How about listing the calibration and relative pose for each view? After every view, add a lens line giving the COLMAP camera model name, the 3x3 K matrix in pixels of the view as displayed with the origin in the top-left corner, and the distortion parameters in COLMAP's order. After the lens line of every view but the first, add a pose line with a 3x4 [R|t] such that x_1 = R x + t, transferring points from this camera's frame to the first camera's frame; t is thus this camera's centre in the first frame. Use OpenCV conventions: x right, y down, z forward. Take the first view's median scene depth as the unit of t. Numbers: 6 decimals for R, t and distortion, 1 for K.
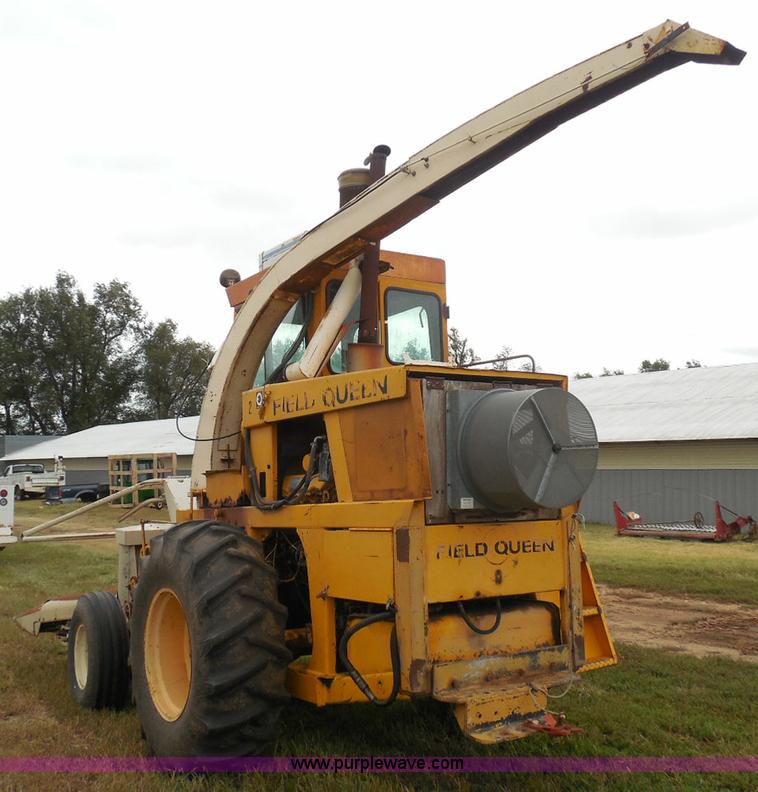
lens RADIAL K [[911.5, 0, 405.1], [0, 911.5, 438.6], [0, 0, 1]] dist [0.038500, 0.000000]
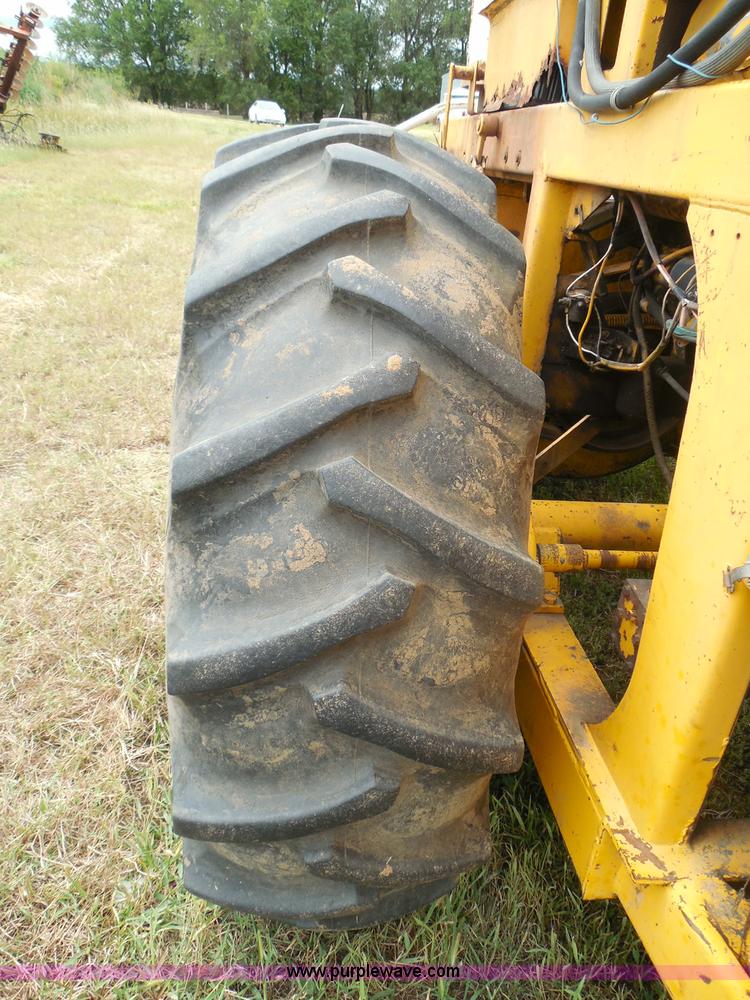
lens RADIAL K [[742.0, 0, 373.3], [0, 742.0, 513.1], [0, 0, 1]] dist [-0.007435, -0.005387]
pose [[0.871447, 0.304252, -0.384722, -0.103022], [-0.073597, 0.856593, 0.510717, 0.085158], [0.484937, -0.416748, 0.768868, 0.872301]]
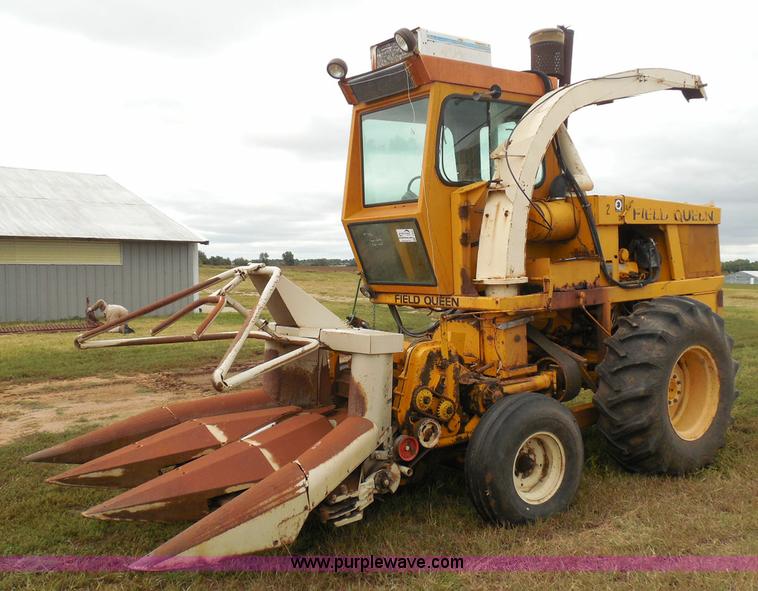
lens RADIAL K [[738.1, 0, 397.6], [0, 738.1, 308.7], [0, 0, 1]] dist [-0.021449, 0.000000]
pose [[-0.047844, -0.051853, 0.997508, -1.437908], [-0.038214, 0.998016, 0.050047, 0.076995], [-0.998124, -0.035724, -0.049731, 1.624211]]
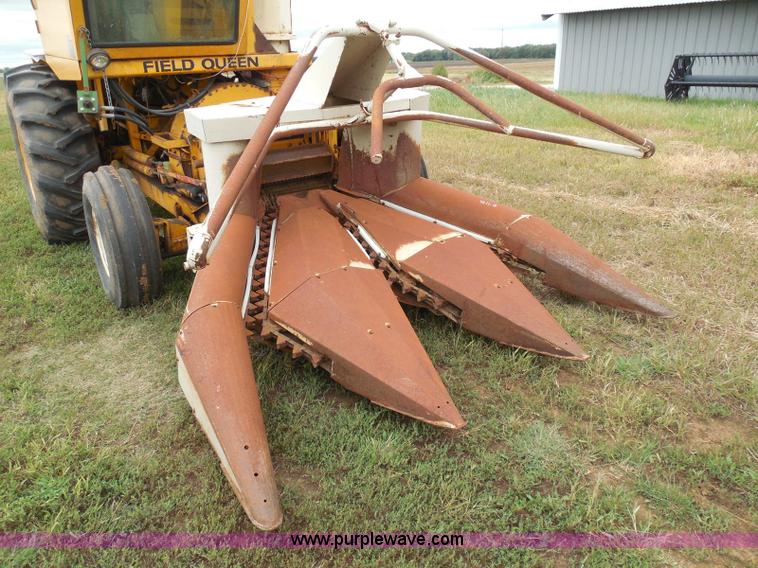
lens RADIAL K [[564.0, 0, 379.1], [0, 564.0, 285.5], [0, 0, 1]] dist [0.003865, -0.016720]
pose [[-0.998893, 0.047042, -0.000847, -0.442766], [0.043813, 0.936579, 0.347707, 0.149533], [0.017150, 0.347285, -0.937603, 2.371844]]
